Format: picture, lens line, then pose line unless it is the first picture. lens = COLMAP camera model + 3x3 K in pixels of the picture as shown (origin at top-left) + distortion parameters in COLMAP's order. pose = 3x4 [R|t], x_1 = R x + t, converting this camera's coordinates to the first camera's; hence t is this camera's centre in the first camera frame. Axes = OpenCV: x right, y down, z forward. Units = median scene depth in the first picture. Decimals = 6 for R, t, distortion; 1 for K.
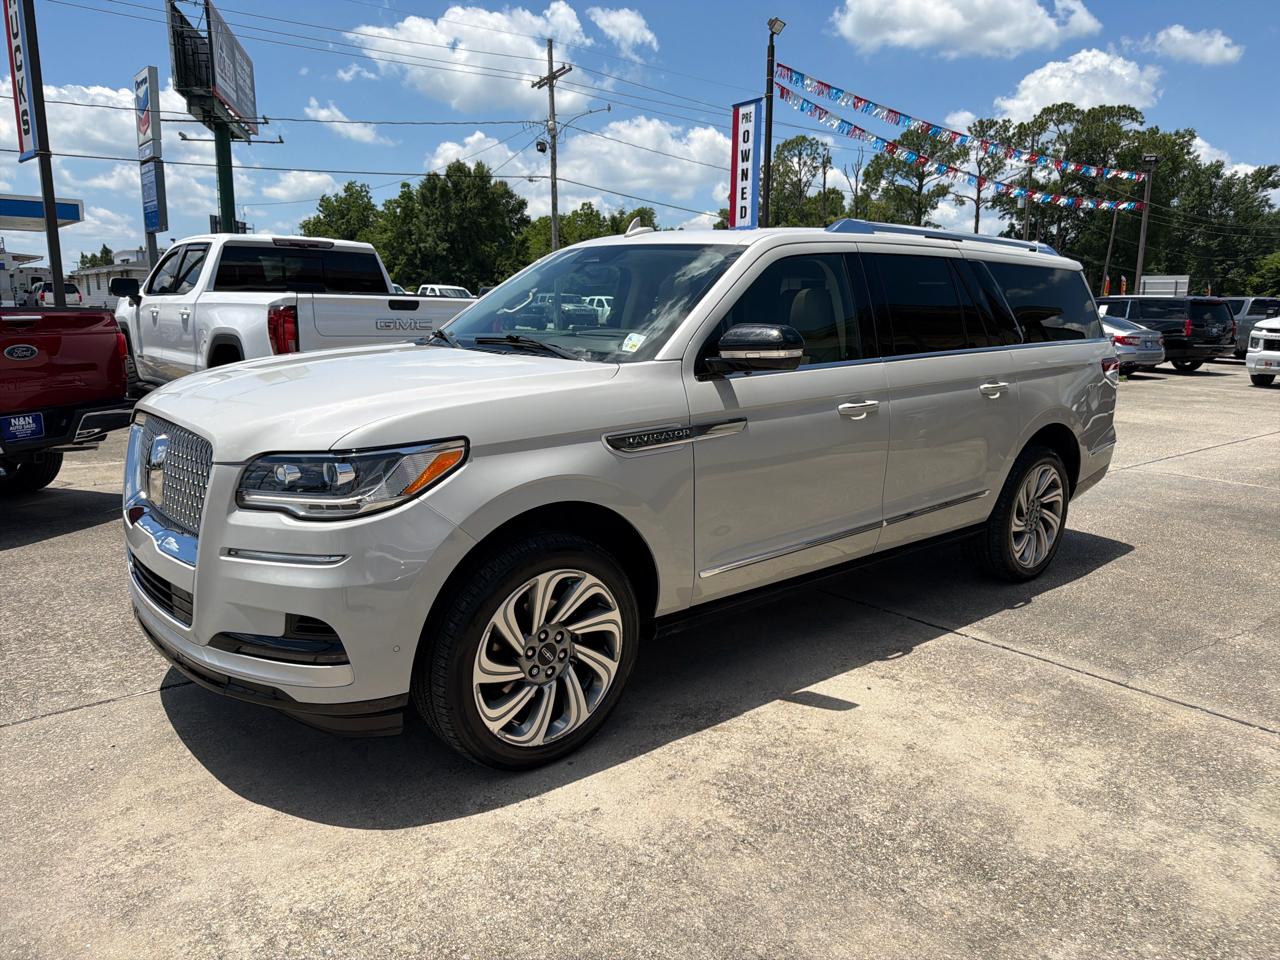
lens RADIAL K [[907.2, 0, 644.5], [0, 907.2, 483.2], [0, 0, 1]] dist [0.007799, -0.015958]
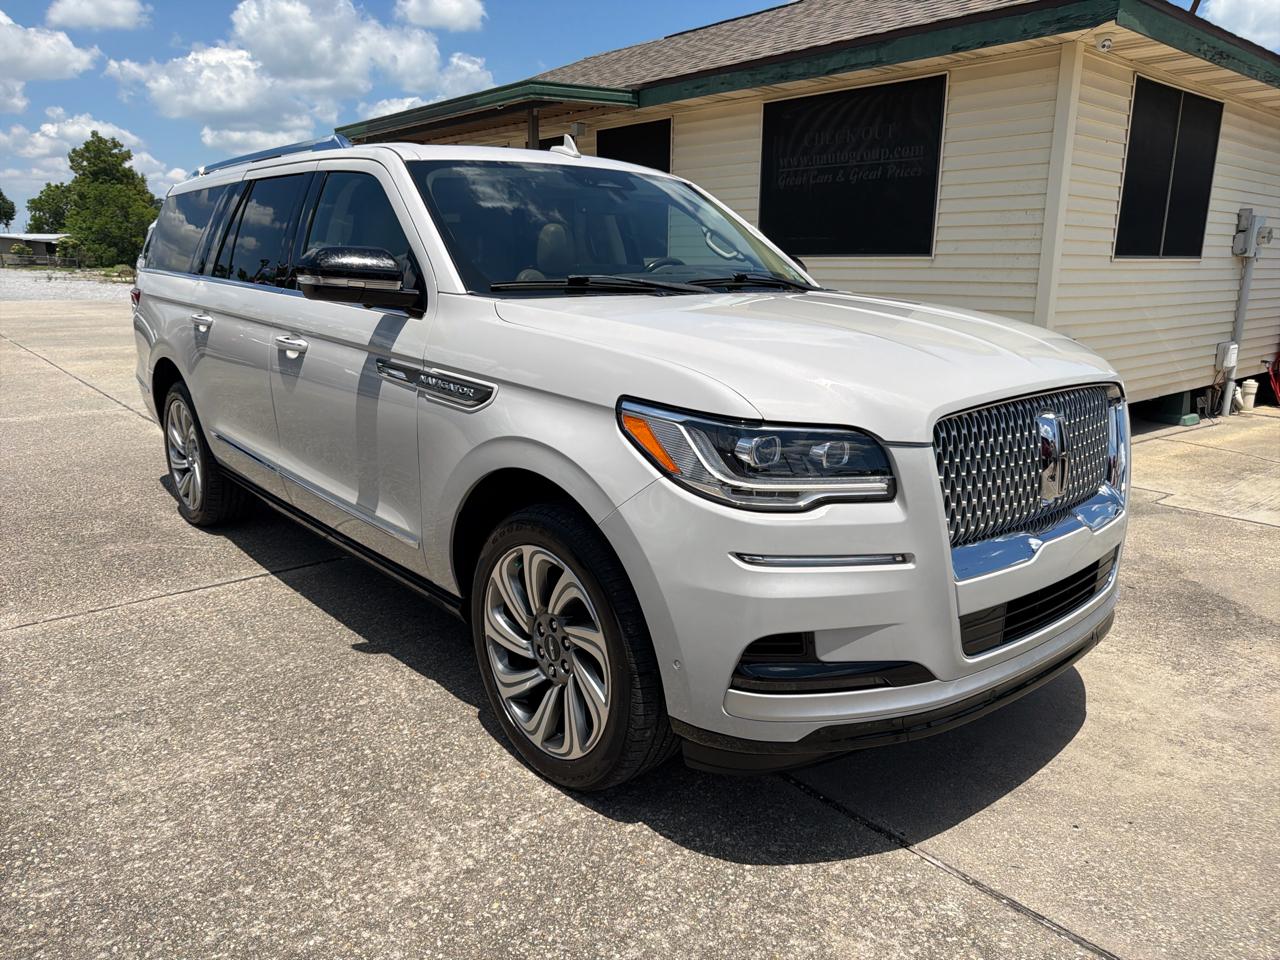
lens RADIAL K [[907.2, 0, 647.4], [0, 907.2, 483.3], [0, 0, 1]] dist [0.007799, -0.015958]
pose [[-0.014003, -0.256727, 0.966382, -0.910005], [0.186771, 0.948796, 0.254761, -0.180874], [-0.982304, 0.184060, 0.034664, 0.931665]]
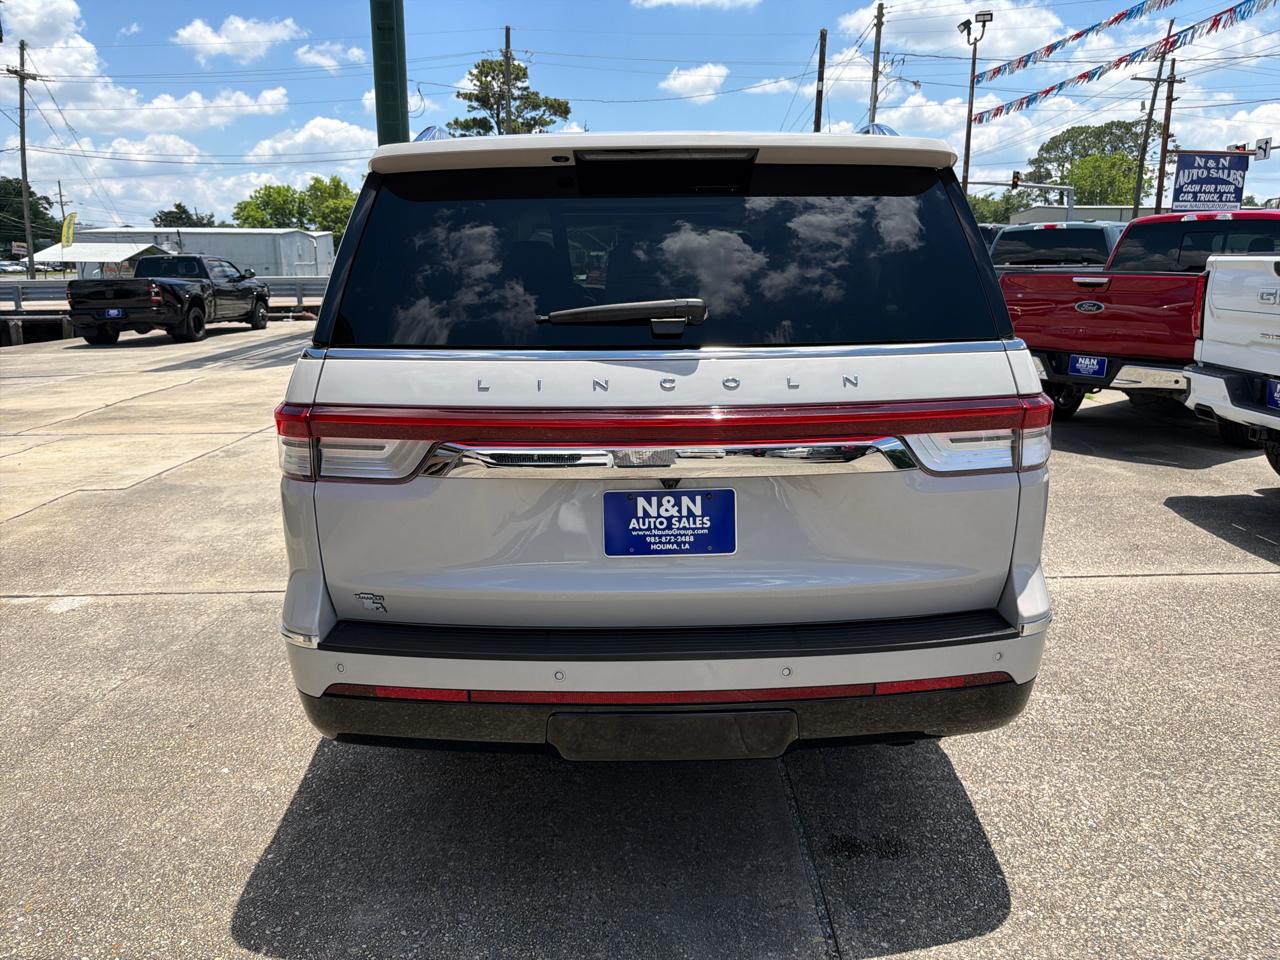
lens RADIAL K [[907.2, 0, 644.4], [0, 907.2, 471.6], [0, 0, 1]] dist [0.007799, -0.015958]
pose [[-0.637269, 0.163881, -0.753015, 0.946579], [-0.151720, 0.931323, 0.331087, -0.343090], [0.755559, 0.325239, -0.568639, 1.776177]]
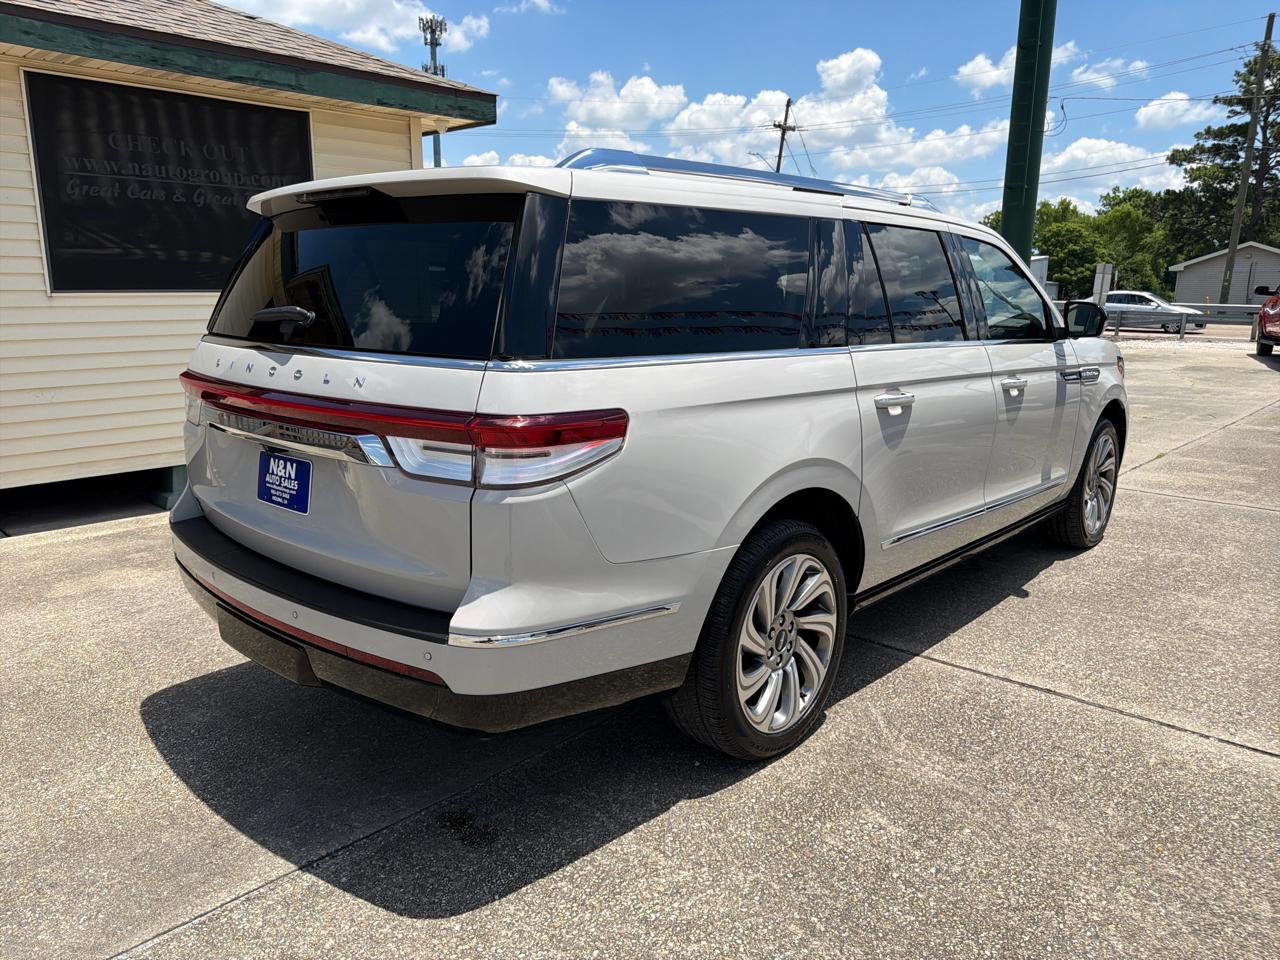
lens RADIAL K [[907.2, 0, 648.7], [0, 907.2, 483.1], [0, 0, 1]] dist [0.007799, -0.015958]
pose [[-0.990944, 0.006722, -0.134107, 0.421331], [-0.047083, 0.917940, 0.393916, -0.414545], [0.125750, 0.396663, -0.909311, 2.113563]]
